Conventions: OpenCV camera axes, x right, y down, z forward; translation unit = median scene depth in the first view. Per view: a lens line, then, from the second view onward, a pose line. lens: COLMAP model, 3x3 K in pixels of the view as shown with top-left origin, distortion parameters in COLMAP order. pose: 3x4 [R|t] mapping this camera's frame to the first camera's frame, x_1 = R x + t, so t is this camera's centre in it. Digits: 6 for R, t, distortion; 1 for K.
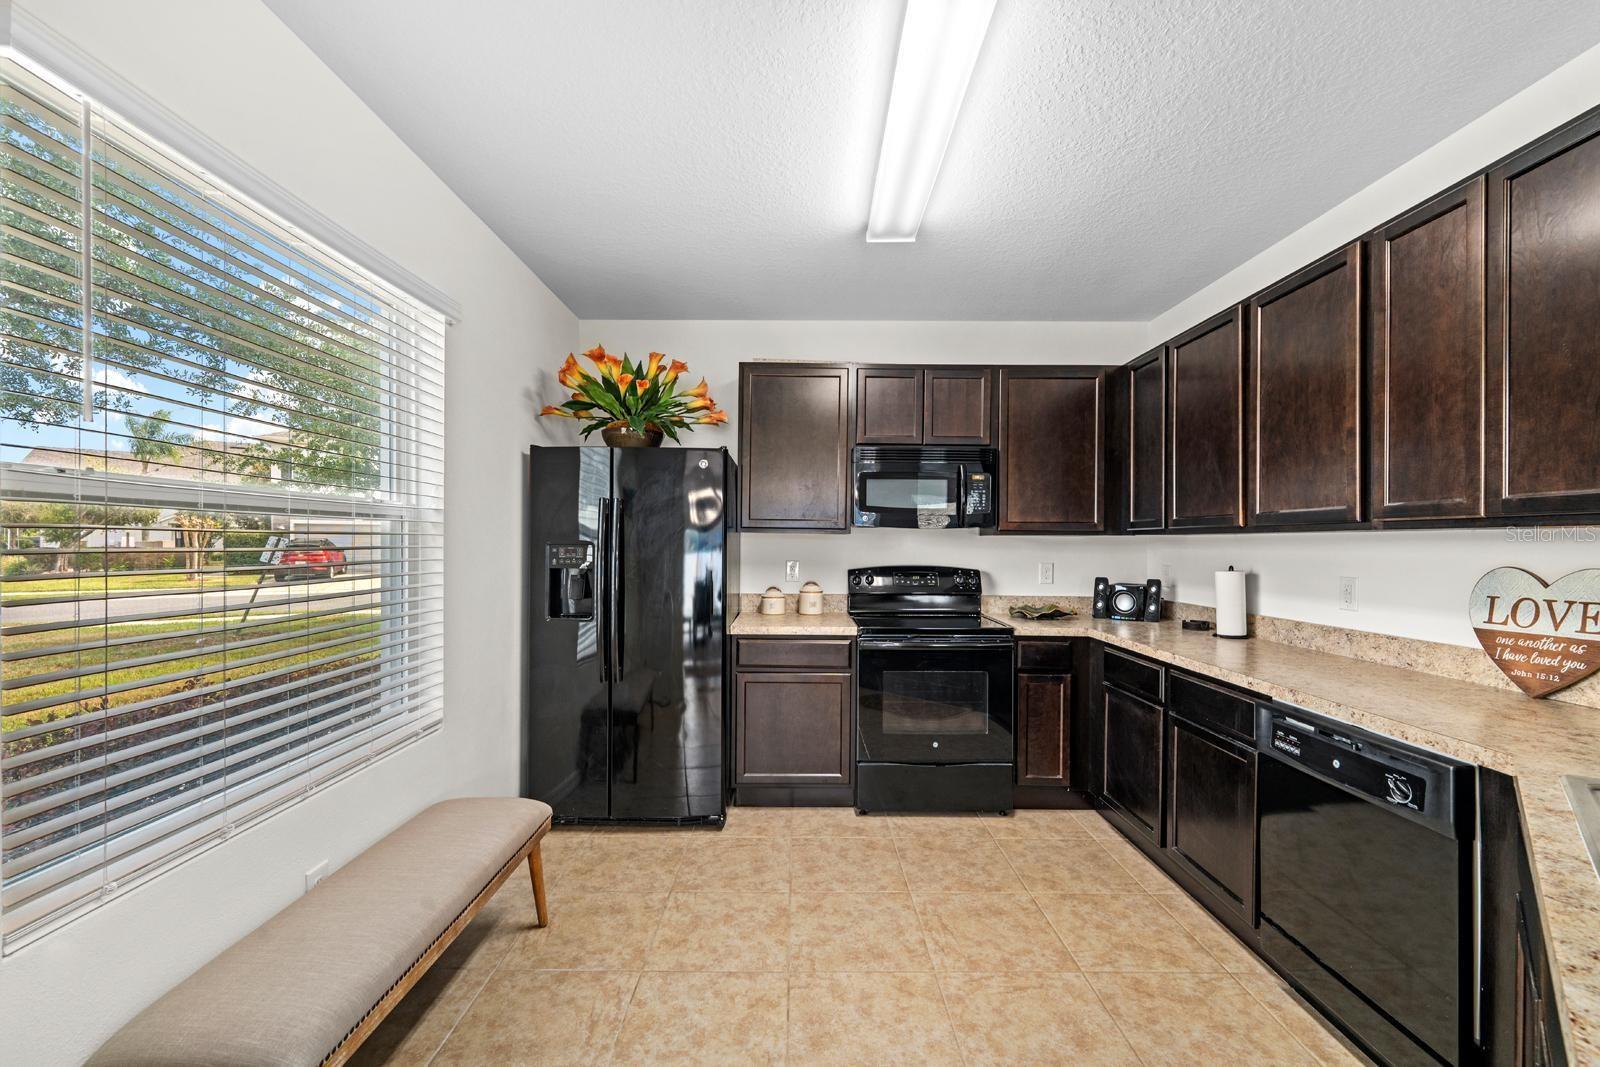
lens RADIAL K [[654.7, 0, 794.9], [0, 654.7, 539.0], [0, 0, 1]] dist [-0.000149, -0.000195]
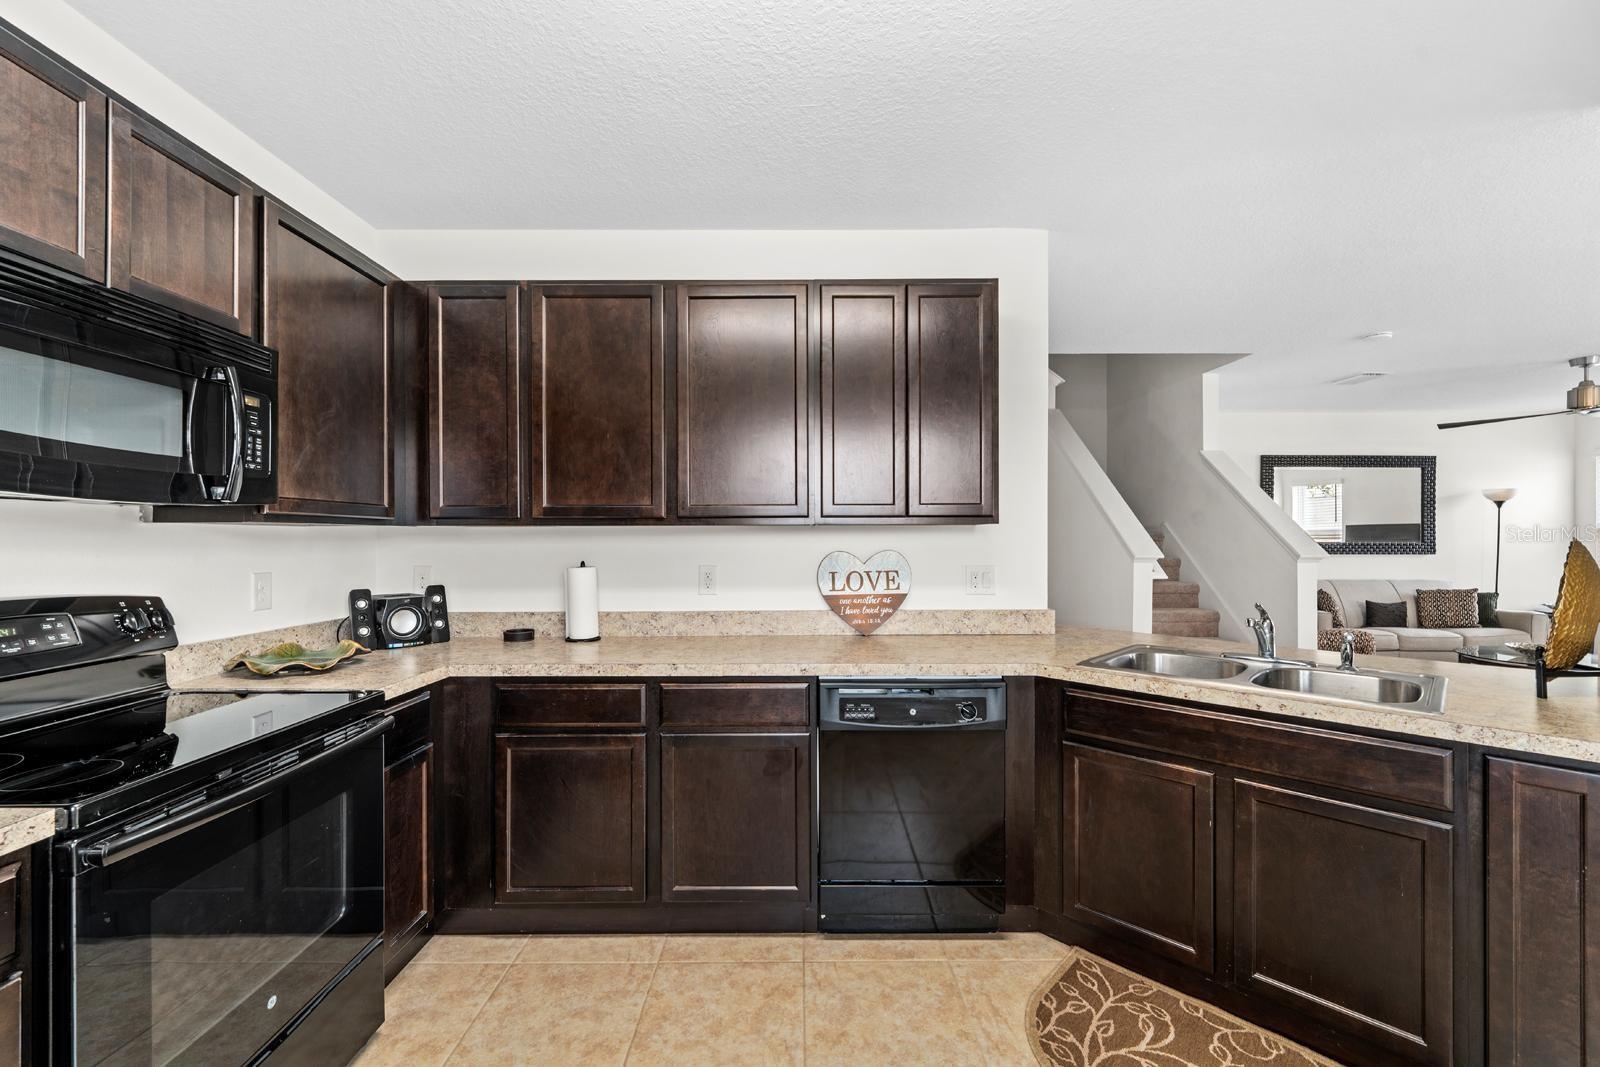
lens RADIAL K [[654.7, 0, 794.9], [0, 654.7, 539.0], [0, 0, 1]] dist [-0.000149, -0.000195]
pose [[-0.003565, -0.005609, 0.999978, -0.281246], [-0.000194, 0.999984, 0.005609, 0.006156], [-0.999994, -0.000174, -0.003566, 0.843455]]
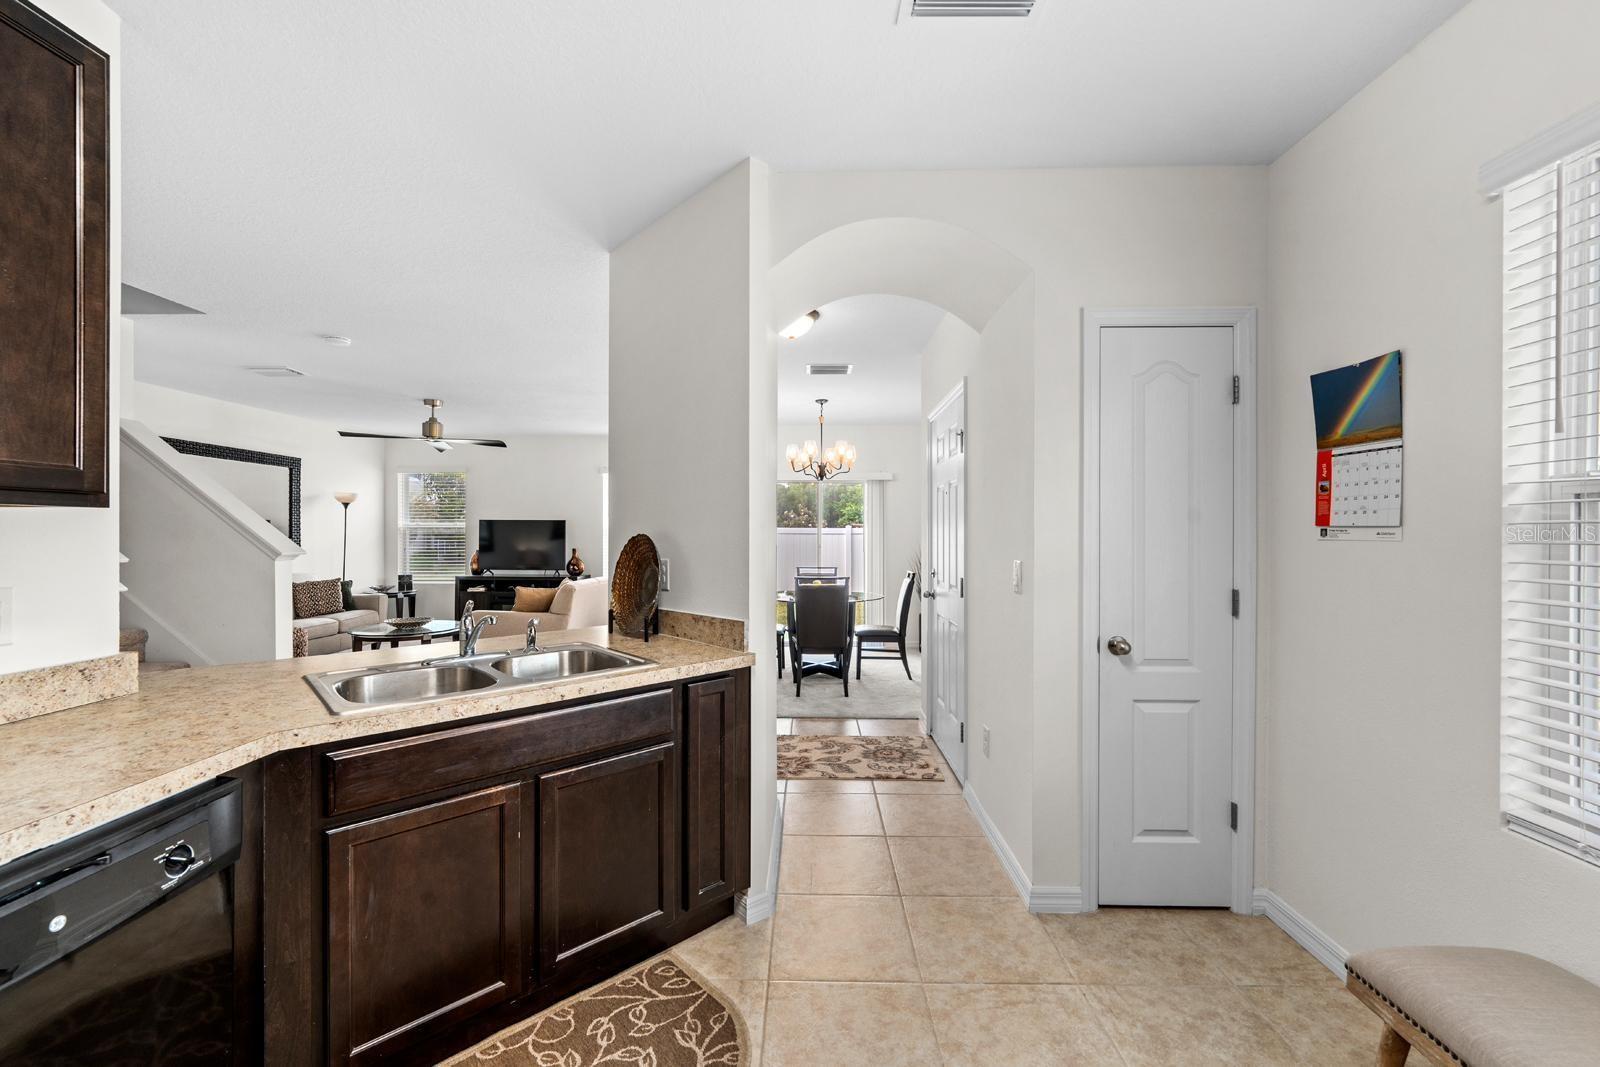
lens RADIAL K [[651.8, 0, 800.9], [0, 651.8, 535.1], [0, 0, 1]] dist [-0.000871, -0.000225]
pose [[-0.999873, -0.004347, 0.015330, 0.136923], [-0.004334, 0.999990, 0.000879, 0.007929], [-0.015334, 0.000813, -0.999882, 1.062493]]
